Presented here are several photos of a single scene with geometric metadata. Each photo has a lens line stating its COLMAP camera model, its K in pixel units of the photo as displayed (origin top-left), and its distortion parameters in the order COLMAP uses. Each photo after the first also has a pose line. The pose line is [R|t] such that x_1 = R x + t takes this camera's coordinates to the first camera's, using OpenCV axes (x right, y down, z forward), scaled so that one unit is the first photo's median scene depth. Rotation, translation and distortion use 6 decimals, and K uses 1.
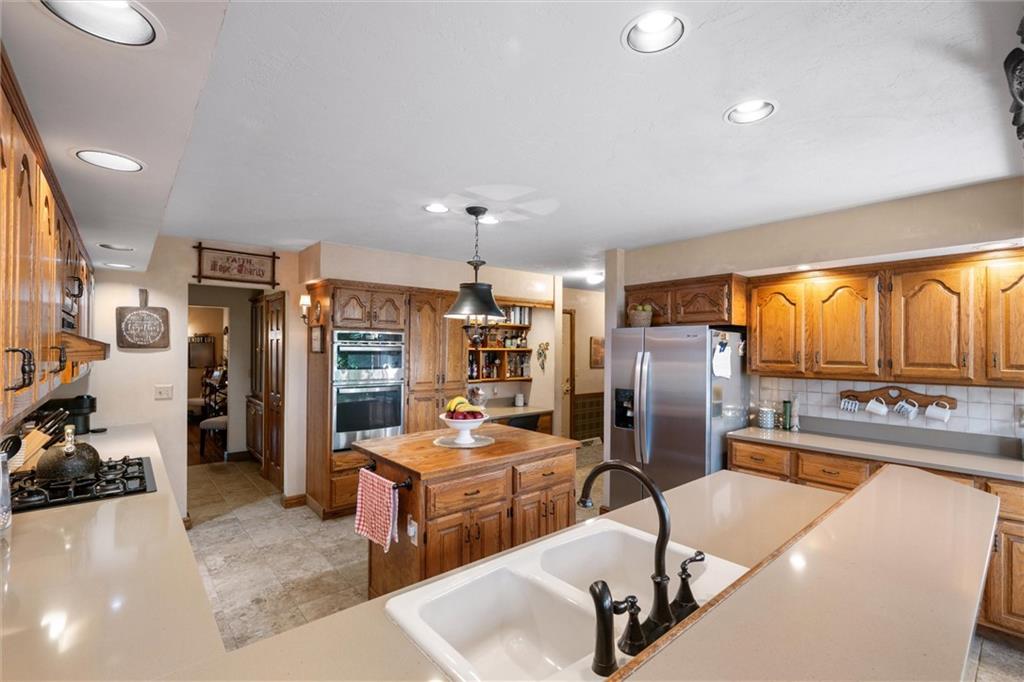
lens RADIAL K [[449.3, 0, 512.0], [0, 449.3, 341.0], [0, 0, 1]] dist [-0.000446, 0.000012]
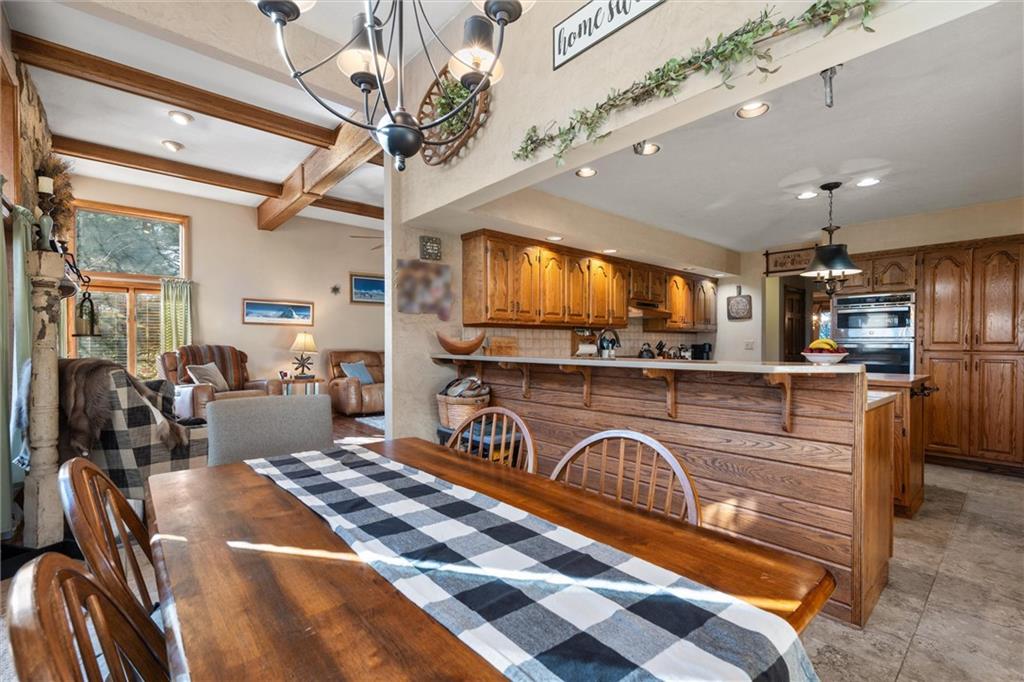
lens RADIAL K [[449.3, 0, 512.0], [0, 449.3, 341.0], [0, 0, 1]] dist [-0.000446, 0.000012]
pose [[0.004795, -0.012570, -0.999909, 0.905892], [0.014273, 0.999820, -0.012500, 0.107257], [0.999887, -0.014212, 0.004974, 0.098416]]
